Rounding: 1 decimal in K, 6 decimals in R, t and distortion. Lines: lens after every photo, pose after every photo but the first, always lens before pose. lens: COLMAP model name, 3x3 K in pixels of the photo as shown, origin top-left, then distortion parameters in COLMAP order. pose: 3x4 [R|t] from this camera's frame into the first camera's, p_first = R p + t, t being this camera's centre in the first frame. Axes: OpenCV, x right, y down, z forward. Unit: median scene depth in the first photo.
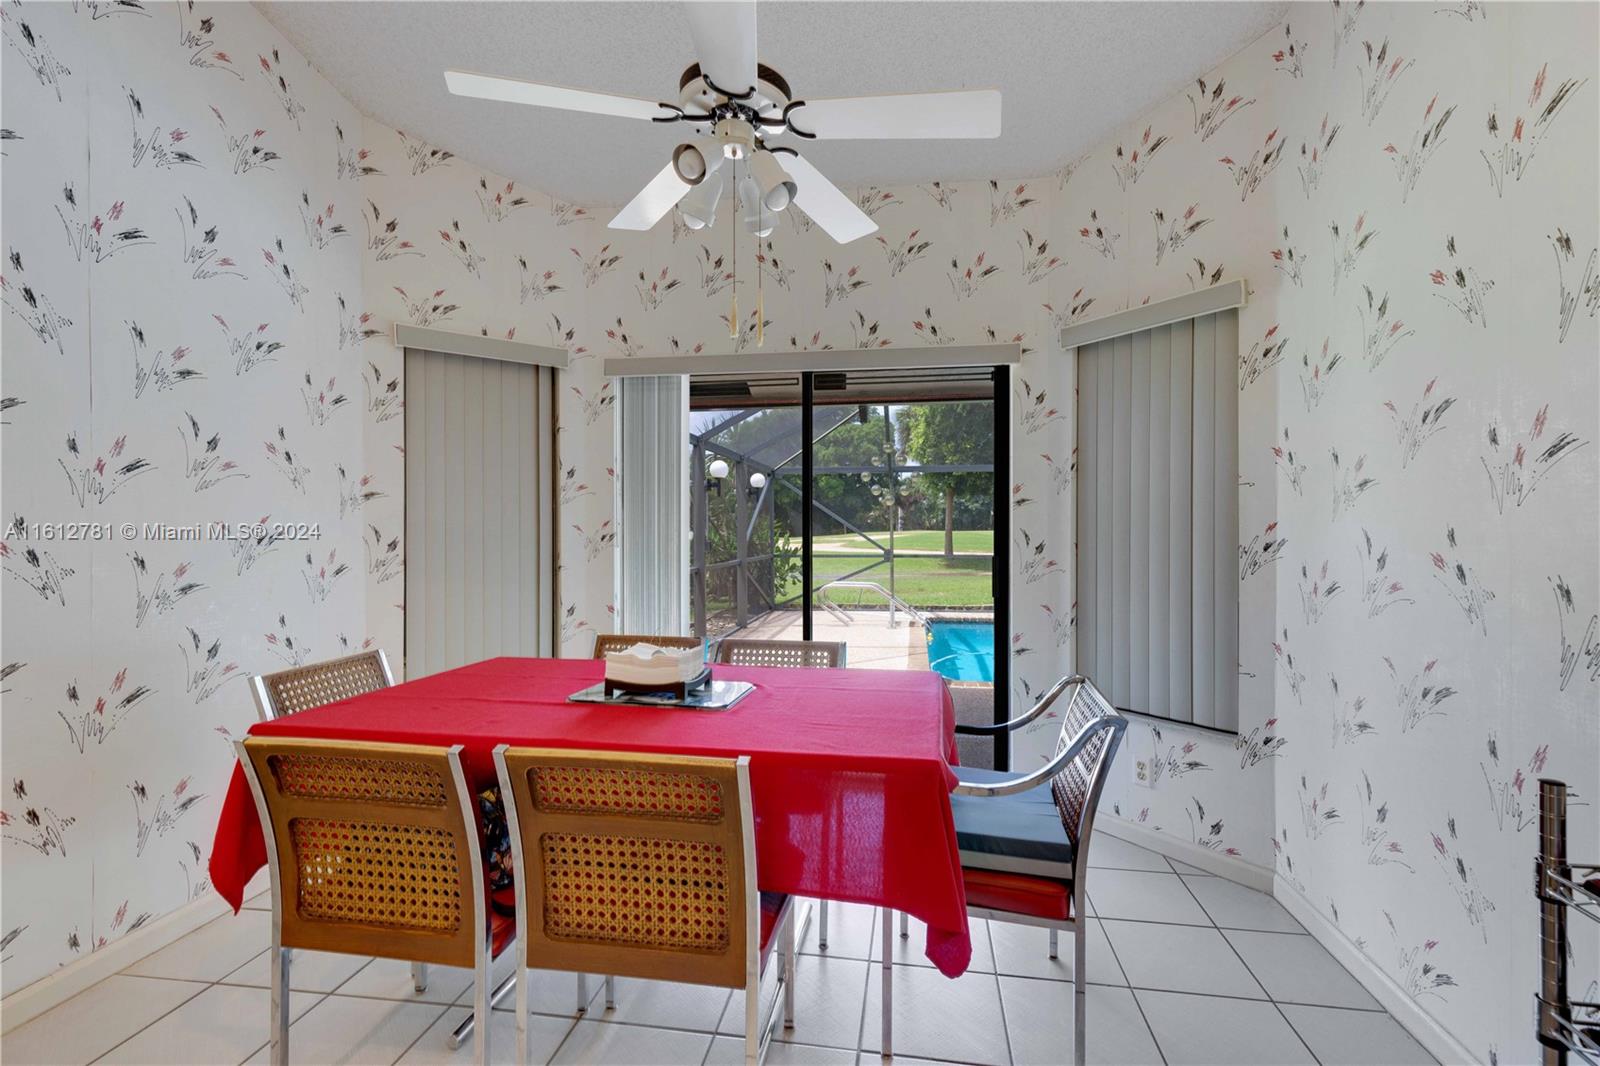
lens RADIAL K [[714.2, 0, 811.8], [0, 714.2, 530.6], [0, 0, 1]] dist [0.005700, -0.000666]
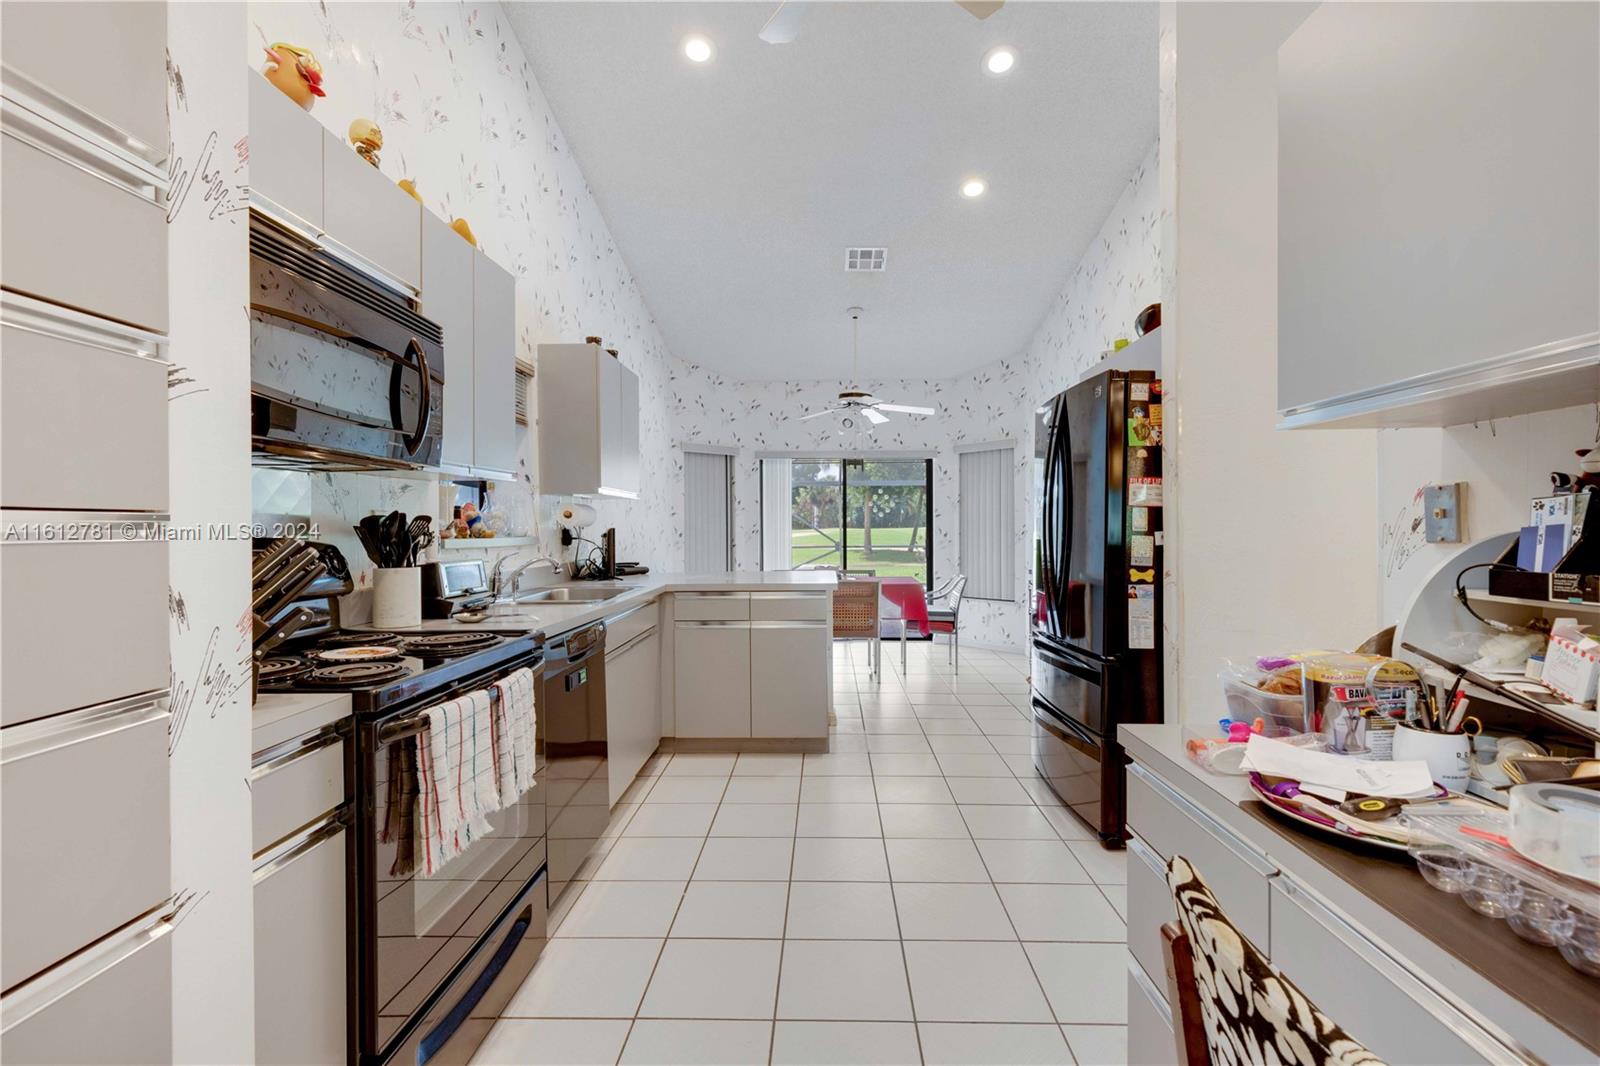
lens RADIAL K [[714.2, 0, 797.6], [0, 714.2, 537.2], [0, 0, 1]] dist [0.005700, -0.000666]
pose [[0.994050, -0.006887, 0.108705, -0.447724], [0.005384, 0.999886, 0.014113, -0.003032], [-0.108789, -0.013444, 0.993974, -1.372270]]
